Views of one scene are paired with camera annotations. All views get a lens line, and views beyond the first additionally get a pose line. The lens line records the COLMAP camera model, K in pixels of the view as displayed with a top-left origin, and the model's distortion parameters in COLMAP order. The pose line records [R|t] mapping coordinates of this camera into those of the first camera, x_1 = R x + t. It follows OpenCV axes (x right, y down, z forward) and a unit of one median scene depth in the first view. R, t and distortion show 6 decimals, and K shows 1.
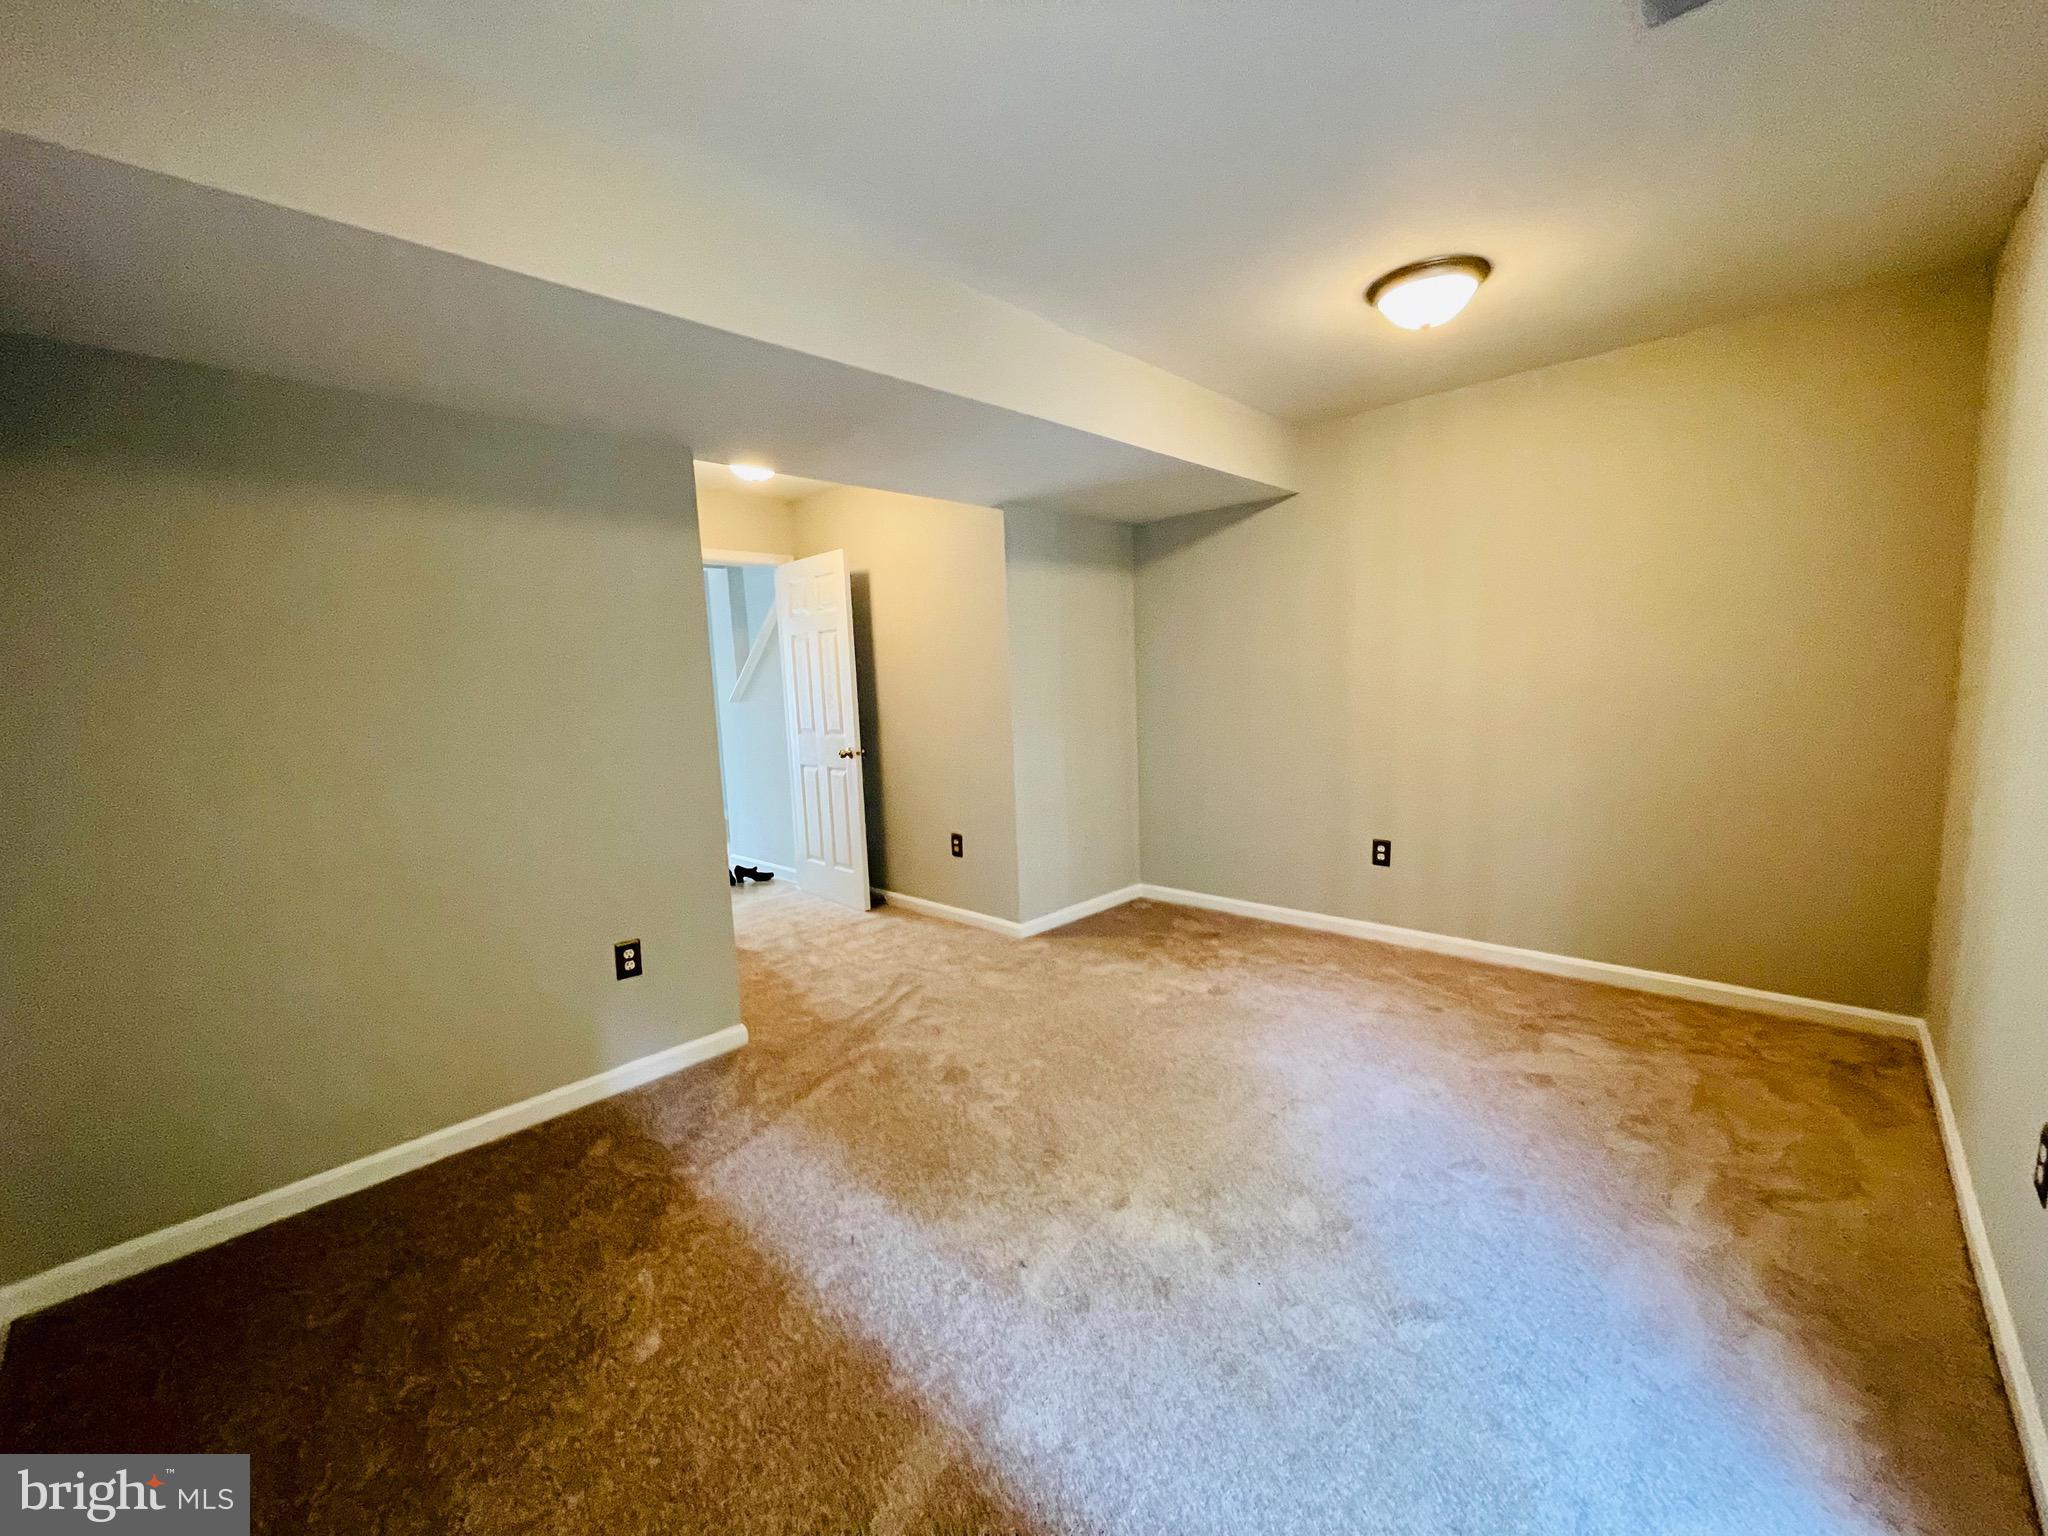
lens RADIAL K [[831.0, 0, 1013.7], [0, 831.0, 782.4], [0, 0, 1]] dist [-0.007124, -0.000206]
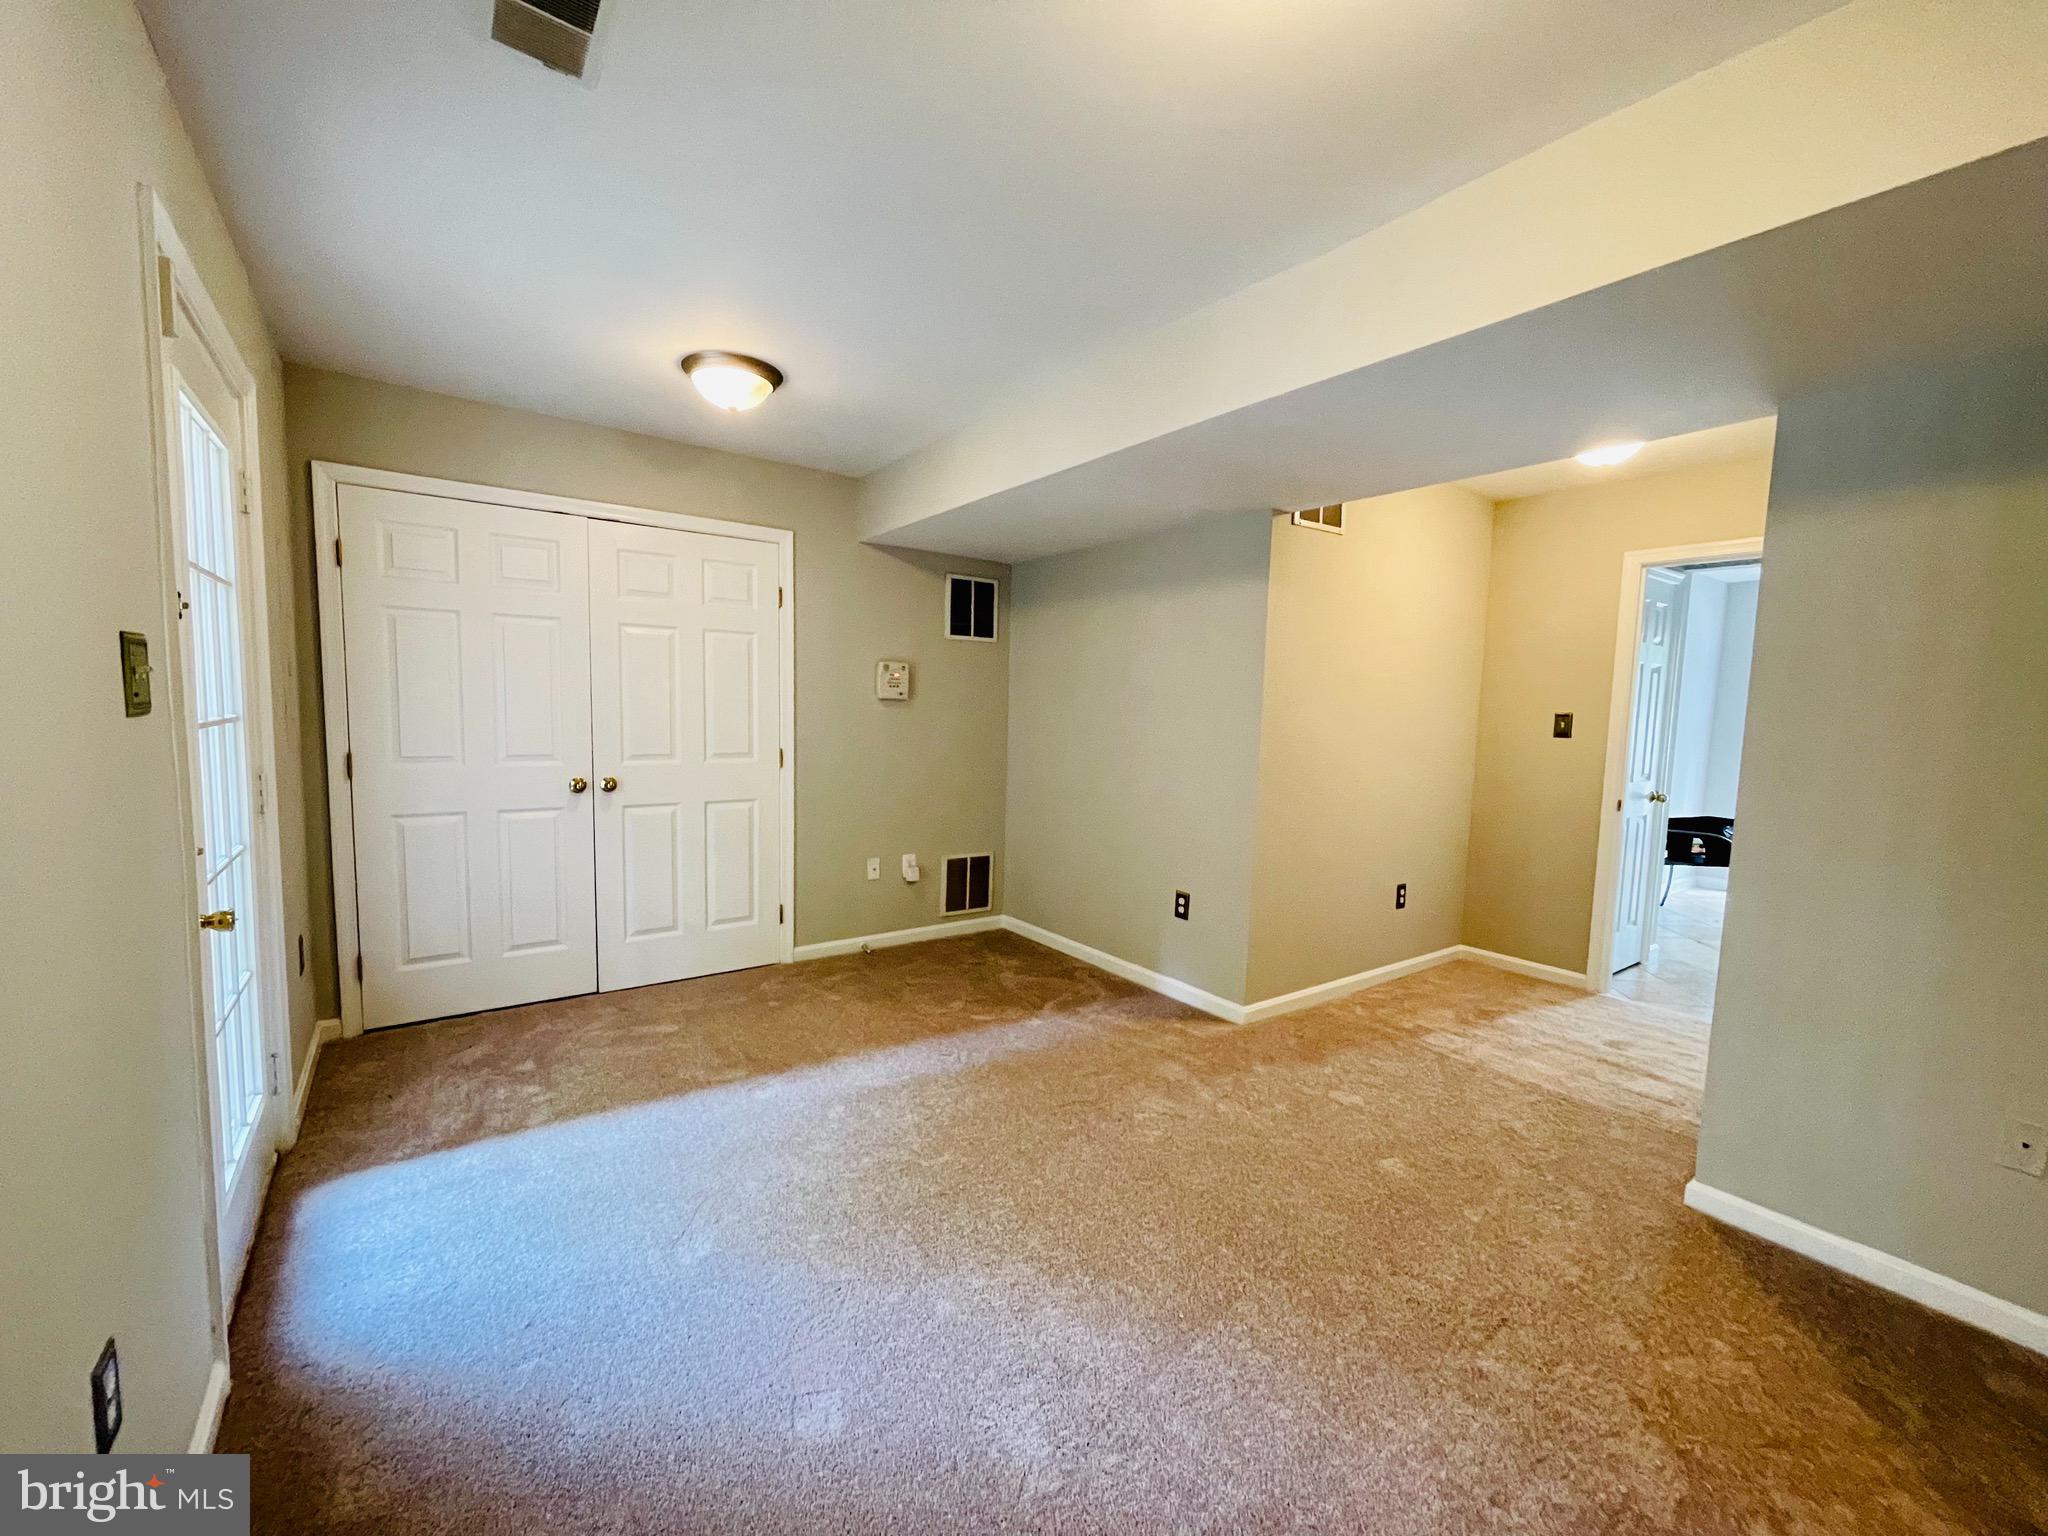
lens RADIAL K [[831.0, 0, 1013.7], [0, 831.0, 782.4], [0, 0, 1]] dist [-0.007124, -0.000206]
pose [[-0.190918, 0.136485, -0.972071, 0.890322], [-0.144404, 0.975607, 0.165343, -0.170967], [0.970926, 0.171938, -0.166552, 0.915391]]
